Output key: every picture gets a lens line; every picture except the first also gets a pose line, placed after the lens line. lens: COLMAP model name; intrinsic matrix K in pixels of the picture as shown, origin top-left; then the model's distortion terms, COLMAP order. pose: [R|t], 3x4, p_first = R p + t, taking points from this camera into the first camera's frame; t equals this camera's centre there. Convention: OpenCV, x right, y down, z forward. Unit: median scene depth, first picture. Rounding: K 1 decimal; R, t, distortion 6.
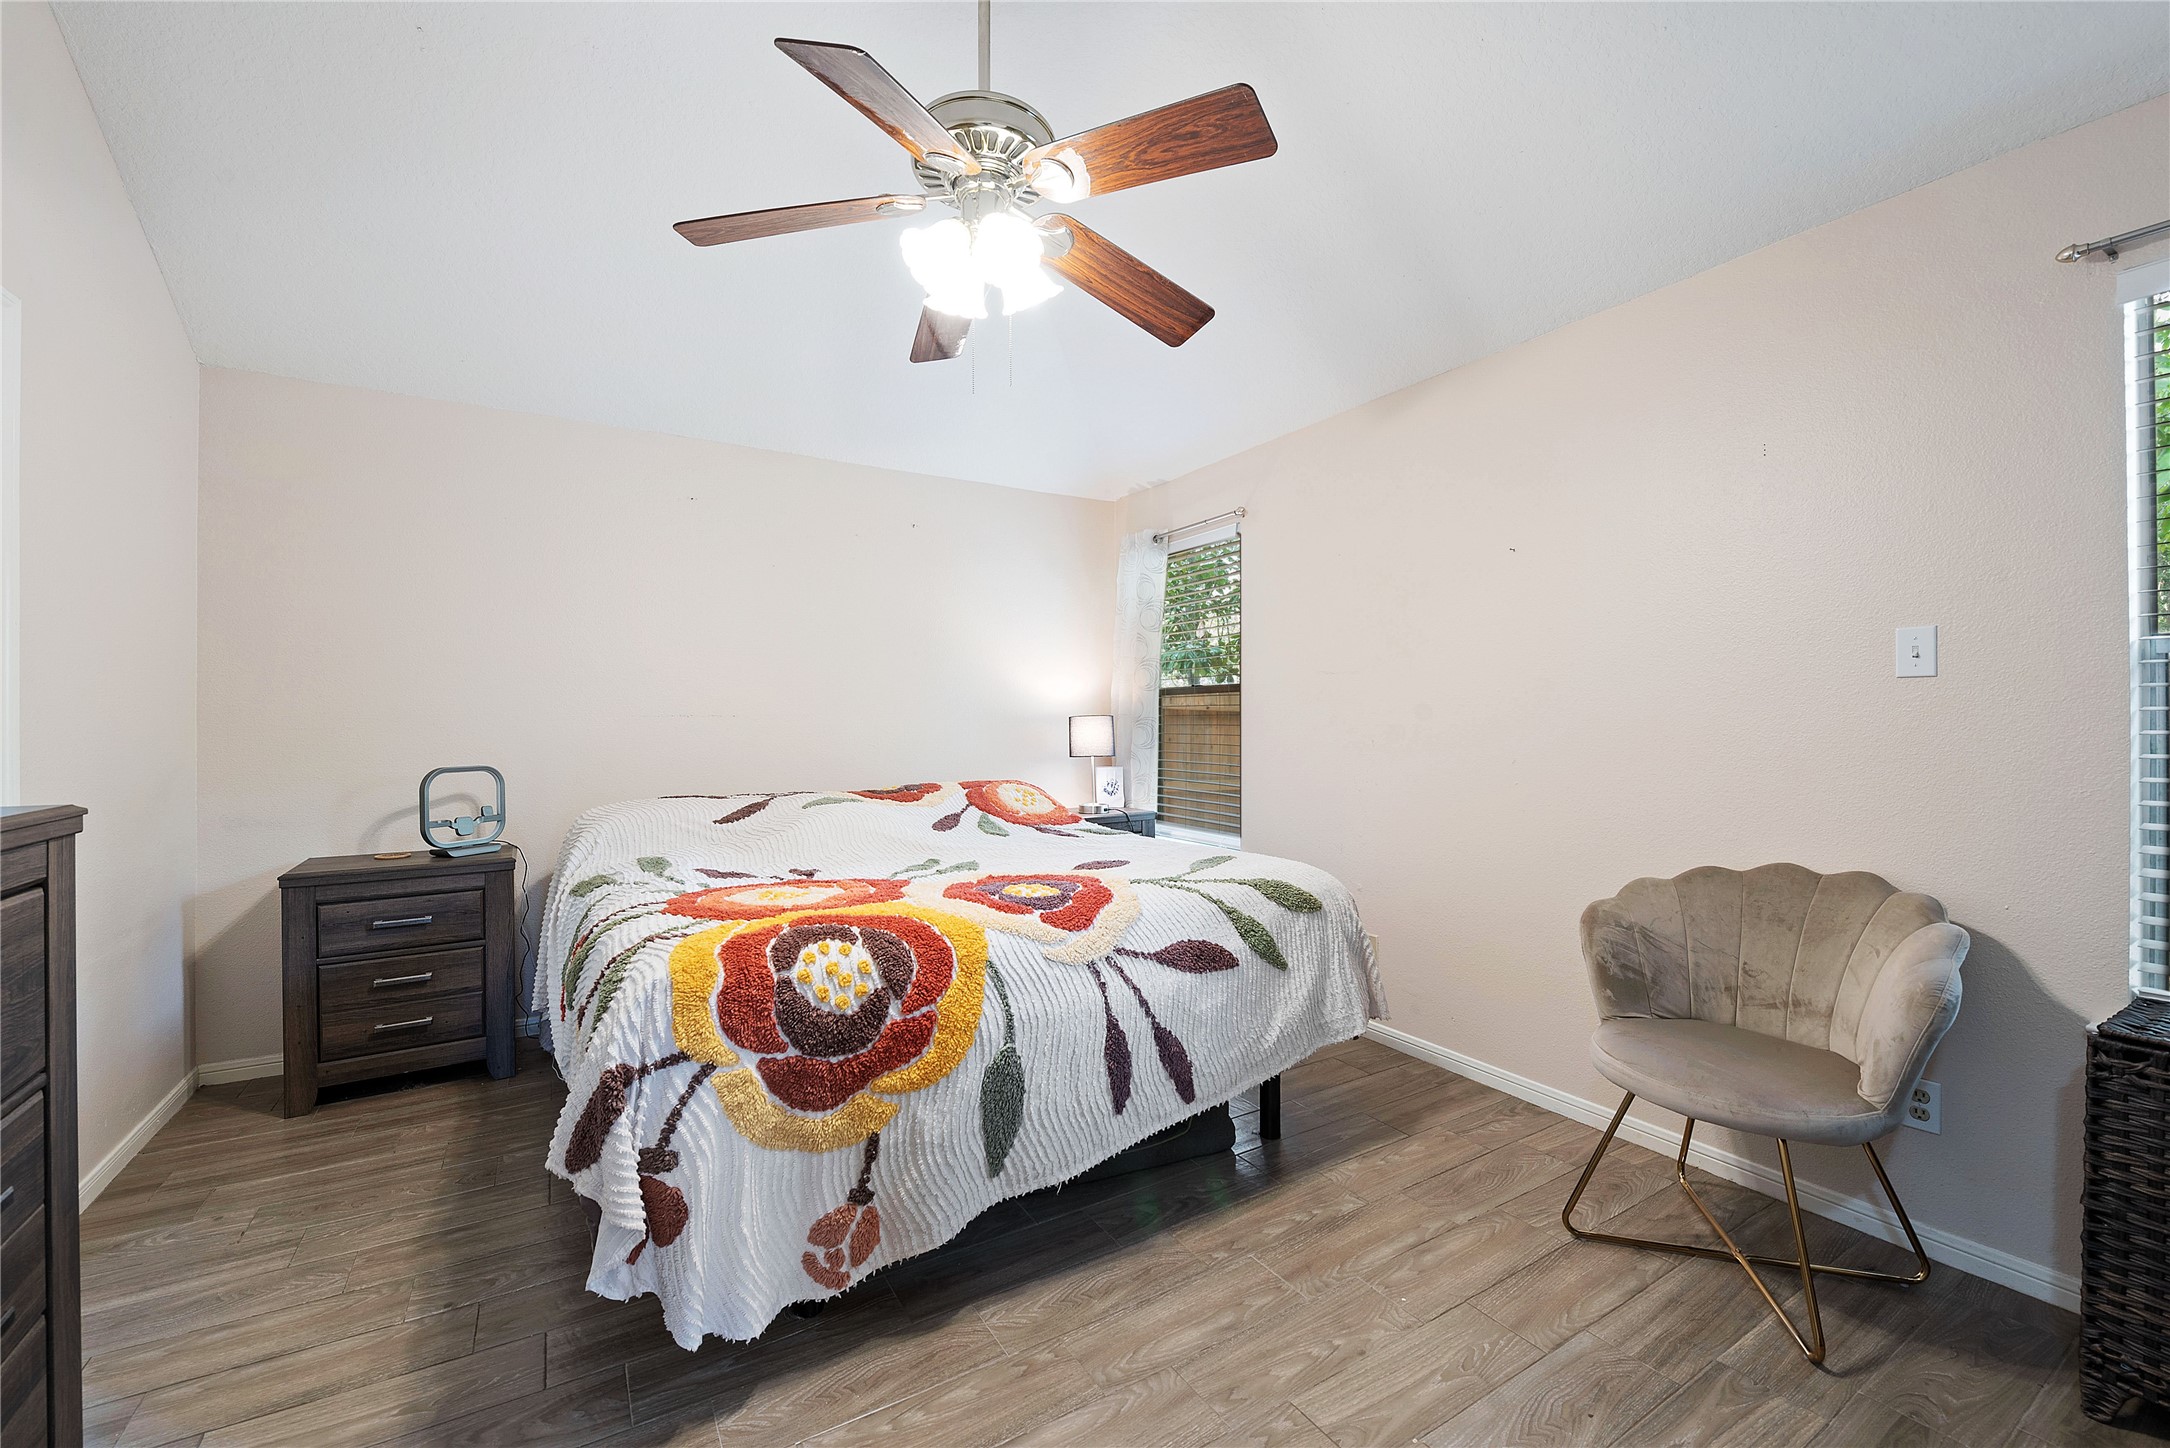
lens RADIAL K [[849.6, 0, 1080.1], [0, 849.6, 723.7], [0, 0, 1]] dist [-0.019033, -0.000820]
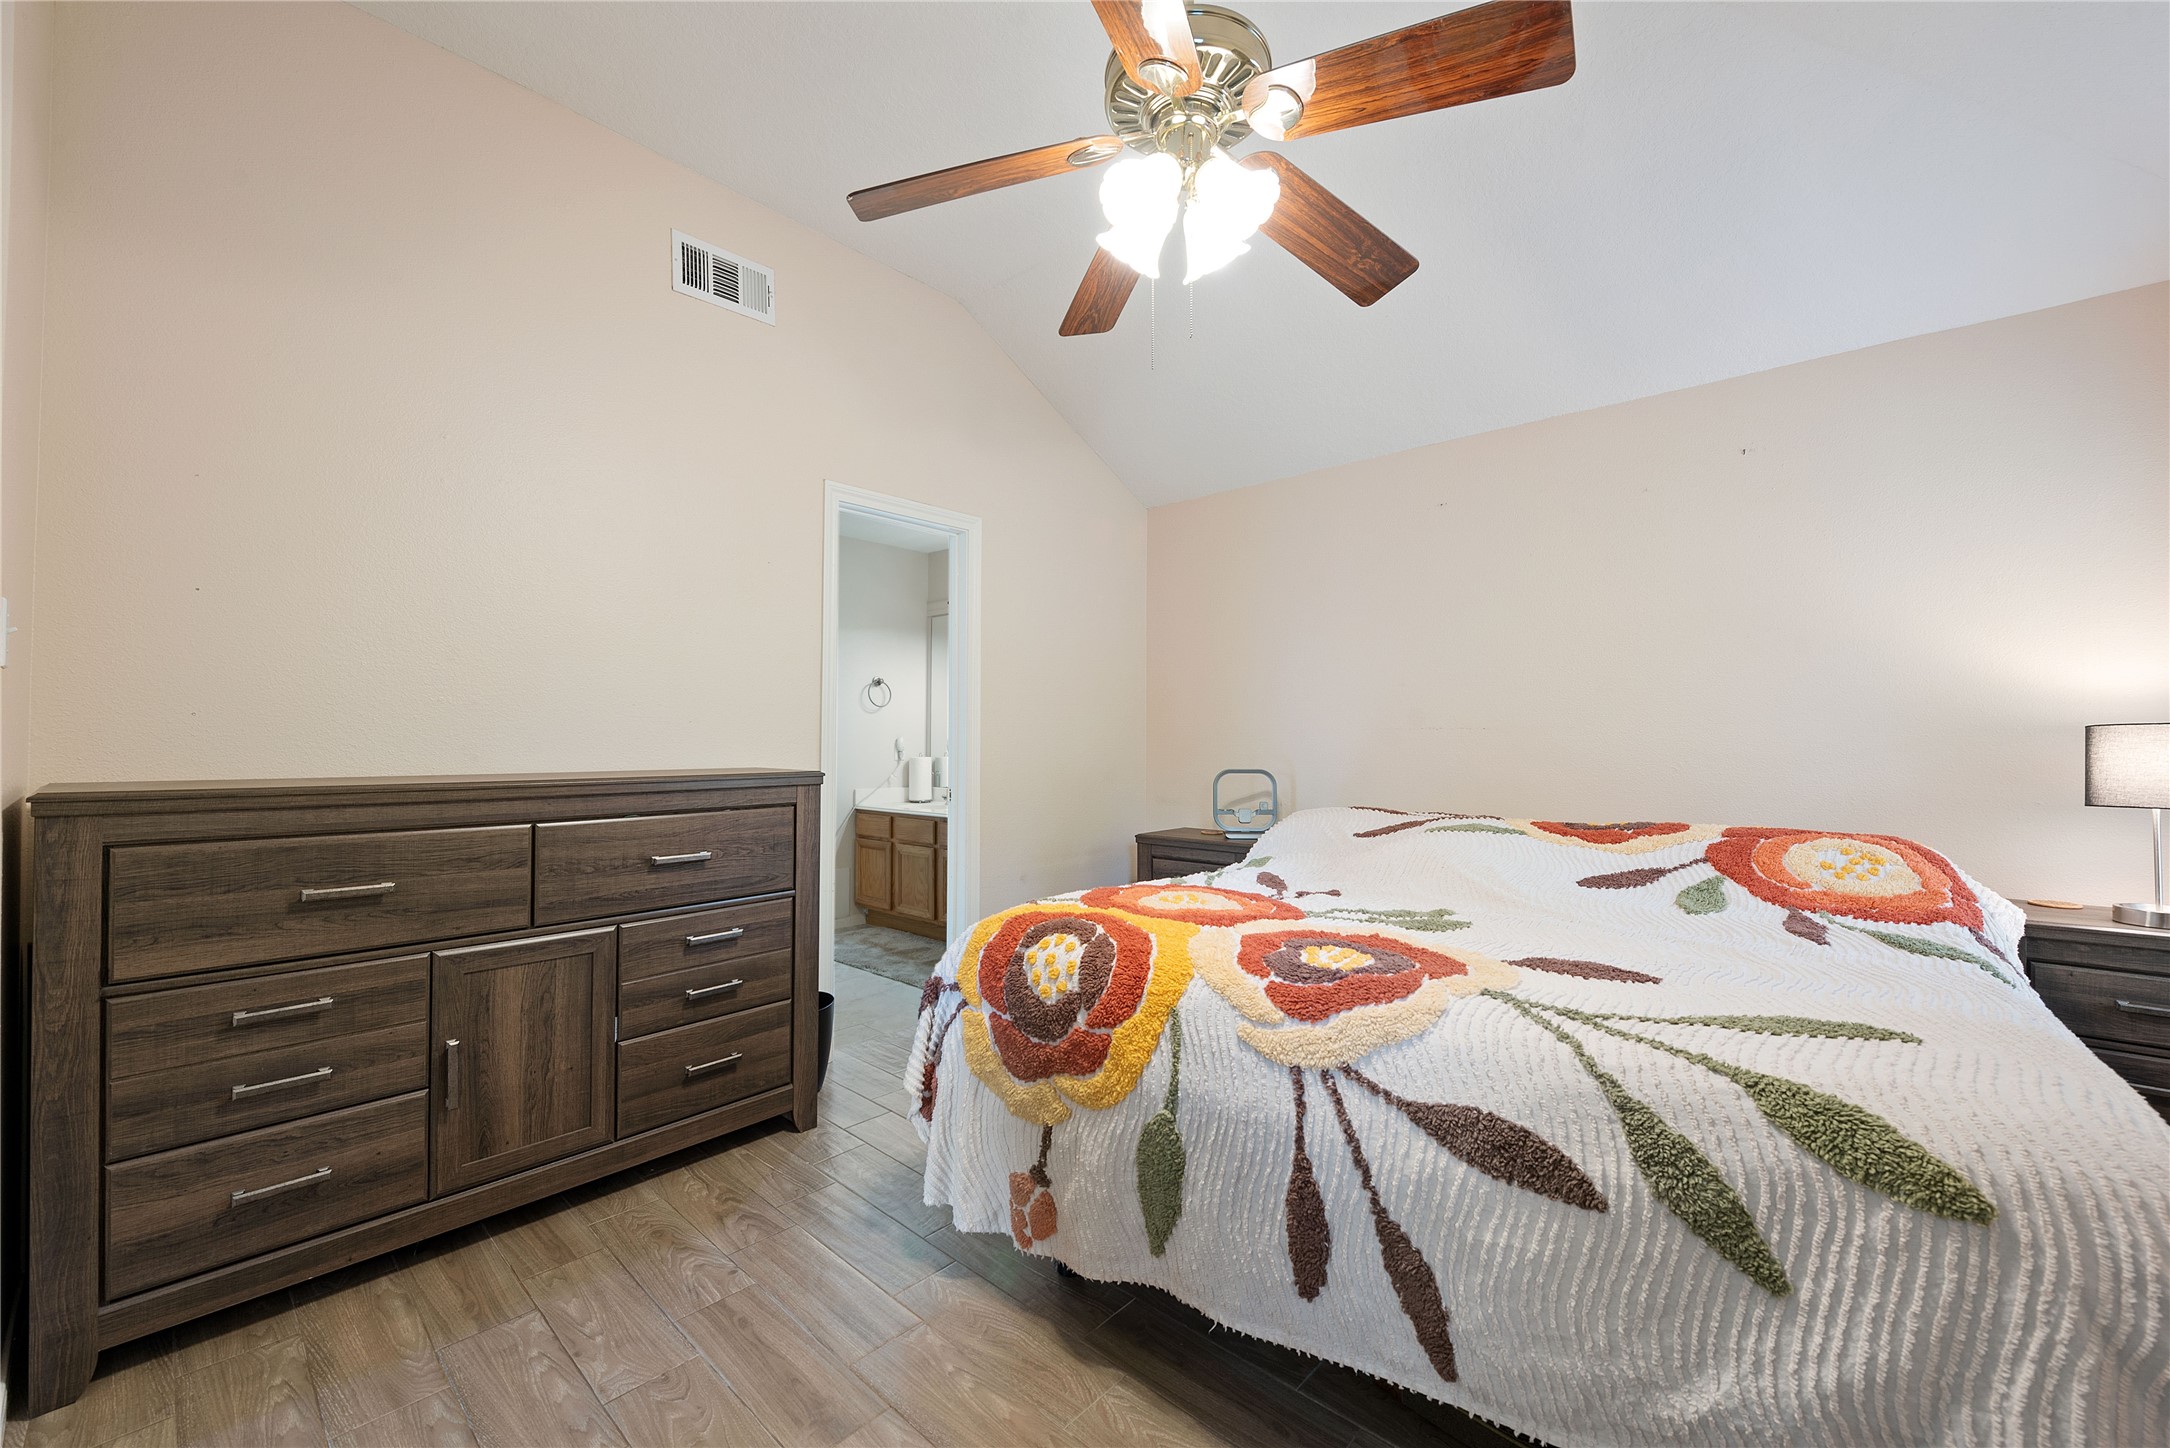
lens RADIAL K [[849.6, 0, 1078.5], [0, 849.6, 726.6], [0, 0, 1]] dist [-0.019033, -0.000820]
pose [[0.280287, -0.006805, -0.959892, 0.642667], [-0.006293, 0.999940, -0.008926, -0.000352], [0.959896, 0.008542, 0.280228, 0.608537]]
